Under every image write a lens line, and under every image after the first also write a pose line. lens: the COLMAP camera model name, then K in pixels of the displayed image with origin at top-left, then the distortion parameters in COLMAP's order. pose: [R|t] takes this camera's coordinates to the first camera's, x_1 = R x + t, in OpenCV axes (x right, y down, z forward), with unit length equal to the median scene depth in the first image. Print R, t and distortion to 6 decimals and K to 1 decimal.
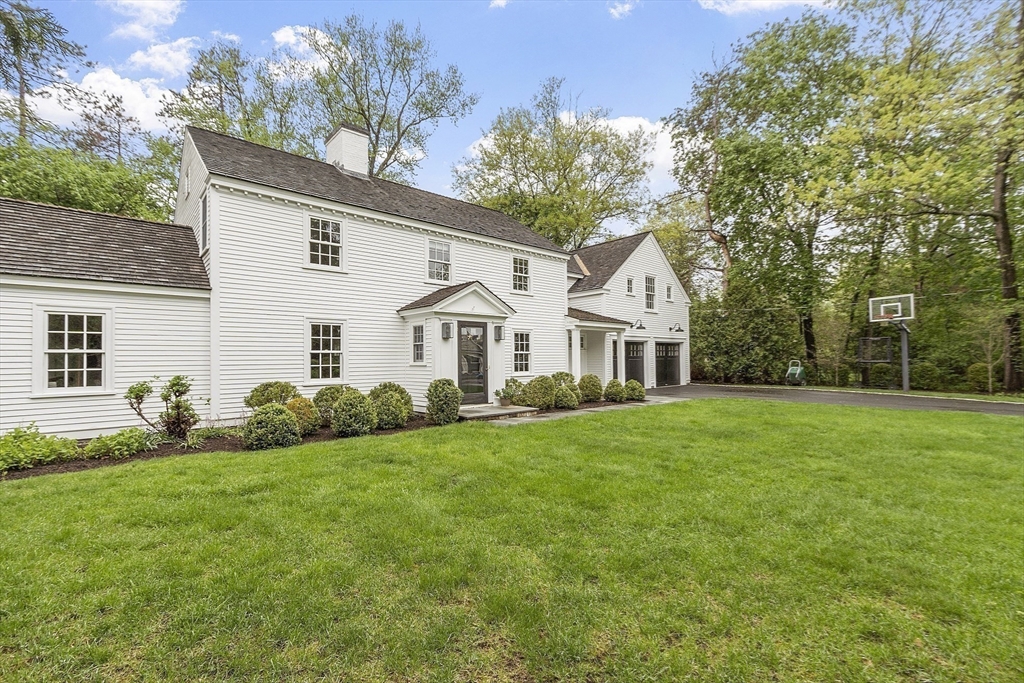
lens RADIAL K [[445.7, 0, 509.3], [0, 445.7, 352.6], [0, 0, 1]] dist [0.012969, 0.000080]
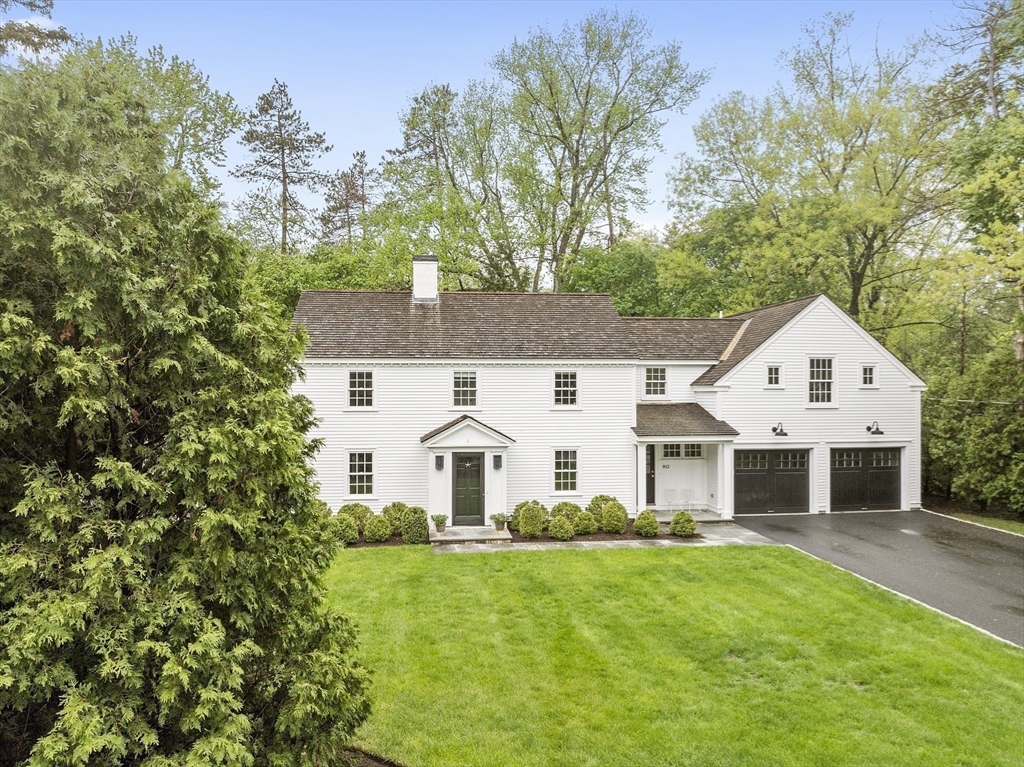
lens RADIAL K [[707.0, 0, 512.0], [0, 707.0, 383.5], [0, 0, 1]] dist [-0.002284, -0.001303]
pose [[0.832228, 0.008154, -0.554373, 0.792315], [-0.002359, 0.999935, 0.011166, -0.209042], [0.554428, -0.007985, 0.832193, -0.333647]]
